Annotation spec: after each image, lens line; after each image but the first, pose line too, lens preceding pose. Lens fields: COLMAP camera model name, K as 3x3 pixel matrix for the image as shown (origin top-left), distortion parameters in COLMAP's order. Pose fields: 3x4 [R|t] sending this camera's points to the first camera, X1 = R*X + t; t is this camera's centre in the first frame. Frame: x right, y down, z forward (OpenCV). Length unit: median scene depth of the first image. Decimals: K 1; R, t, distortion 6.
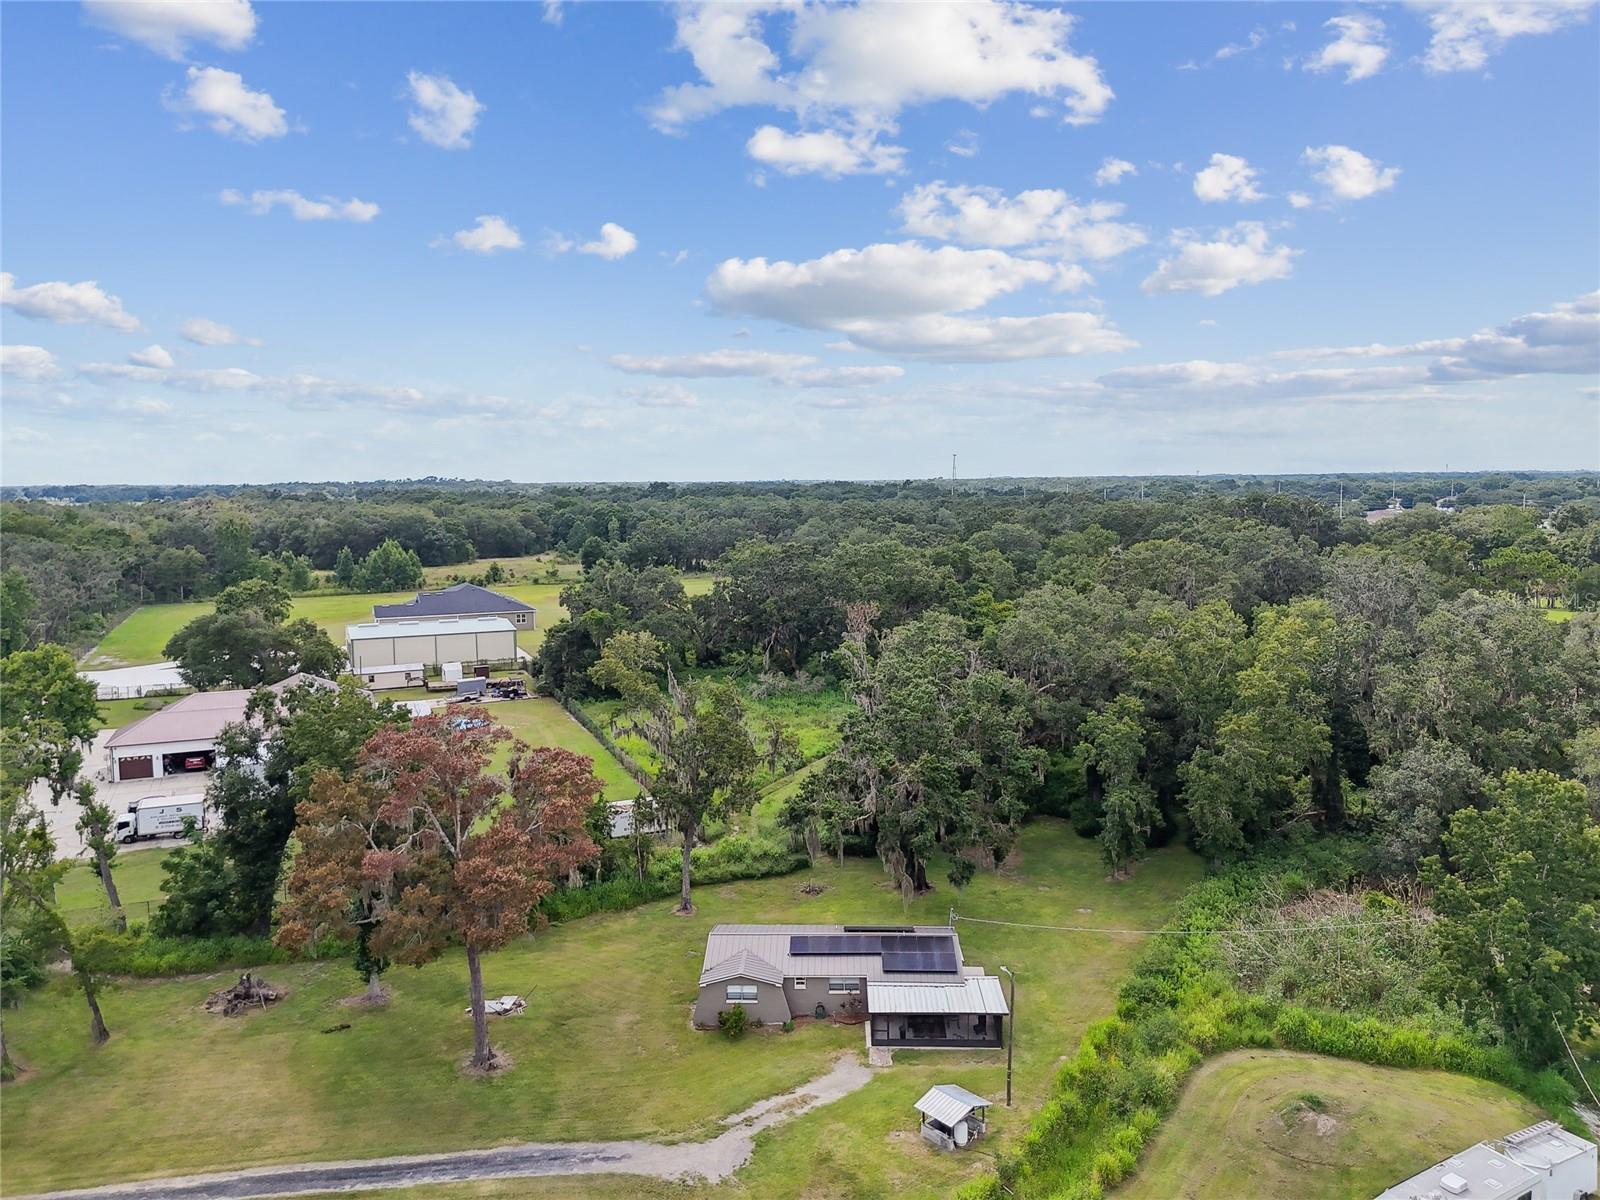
lens RADIAL K [[1181.7, 0, 809.5], [0, 1181.7, 598.0], [0, 0, 1]] dist [0.079976, -0.086464]
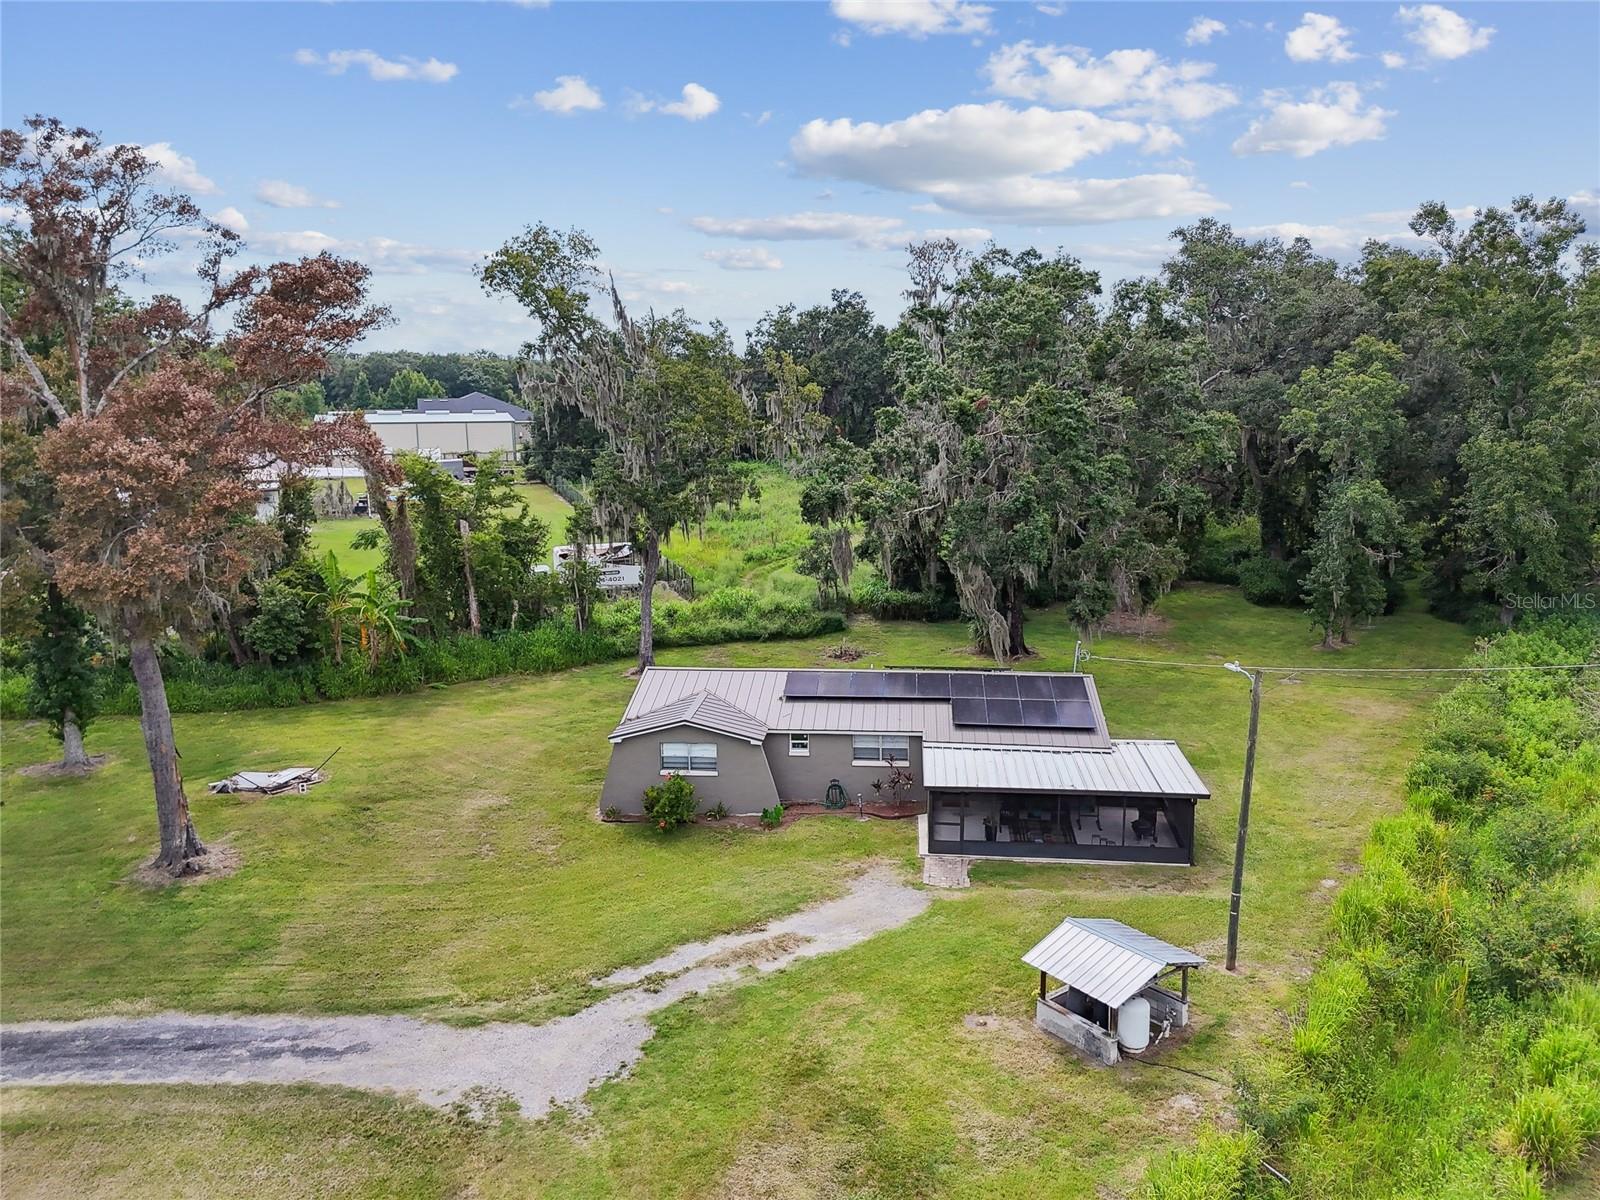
lens RADIAL K [[1181.7, 0, 809.5], [0, 1181.7, 598.0], [0, 0, 1]] dist [0.079976, -0.086464]
pose [[0.997923, 0.013216, -0.063049, 0.032586], [-0.008090, 0.996692, 0.080874, 0.232715], [0.063909, -0.080196, 0.994728, 0.515593]]
